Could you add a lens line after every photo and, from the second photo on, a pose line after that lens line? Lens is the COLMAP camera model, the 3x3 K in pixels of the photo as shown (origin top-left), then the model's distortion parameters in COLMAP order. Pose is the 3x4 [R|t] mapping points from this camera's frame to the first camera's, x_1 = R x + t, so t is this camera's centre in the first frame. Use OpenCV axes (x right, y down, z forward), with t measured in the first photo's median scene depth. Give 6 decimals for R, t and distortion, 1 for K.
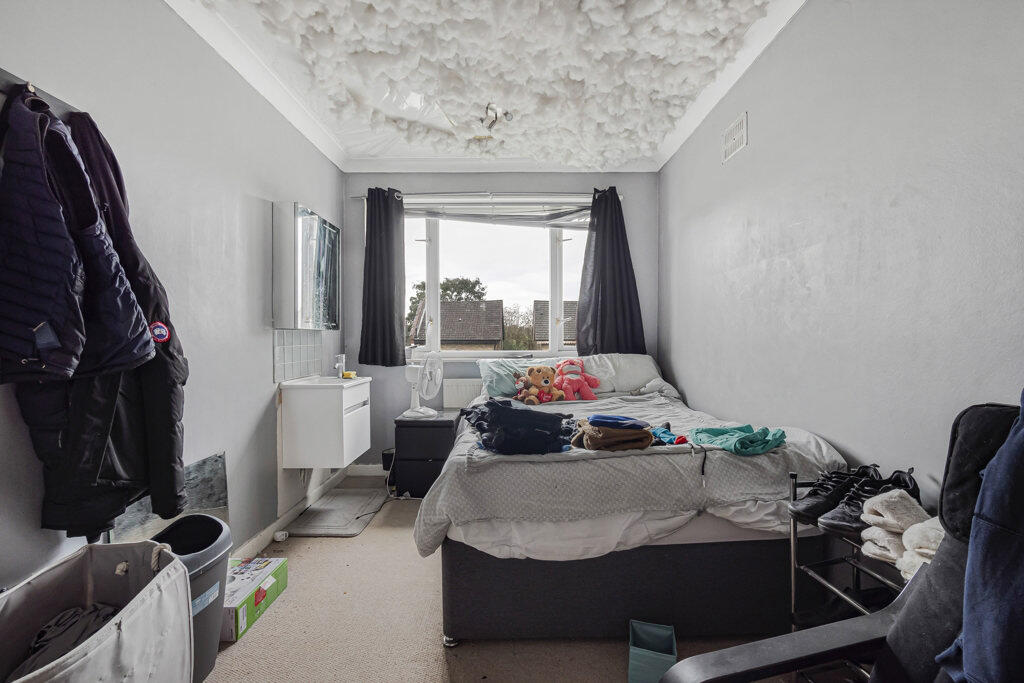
lens RADIAL K [[428.3, 0, 512.0], [0, 428.3, 341.5], [0, 0, 1]] dist [-0.001611, 0.000347]
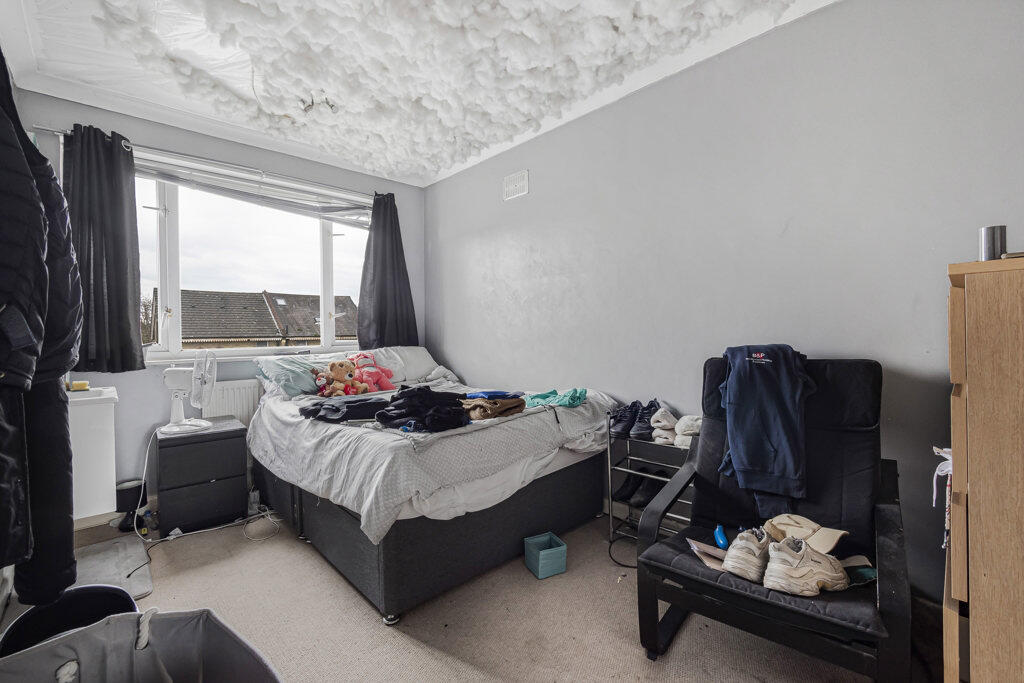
lens RADIAL K [[413.6, 0, 511.6], [0, 413.6, 331.3], [0, 0, 1]] dist [-0.000993, 0.000123]
pose [[0.753655, -0.005220, 0.657250, -0.283210], [0.013740, 0.999875, -0.007814, 0.002161], [-0.657127, 0.014919, 0.753632, 0.014374]]
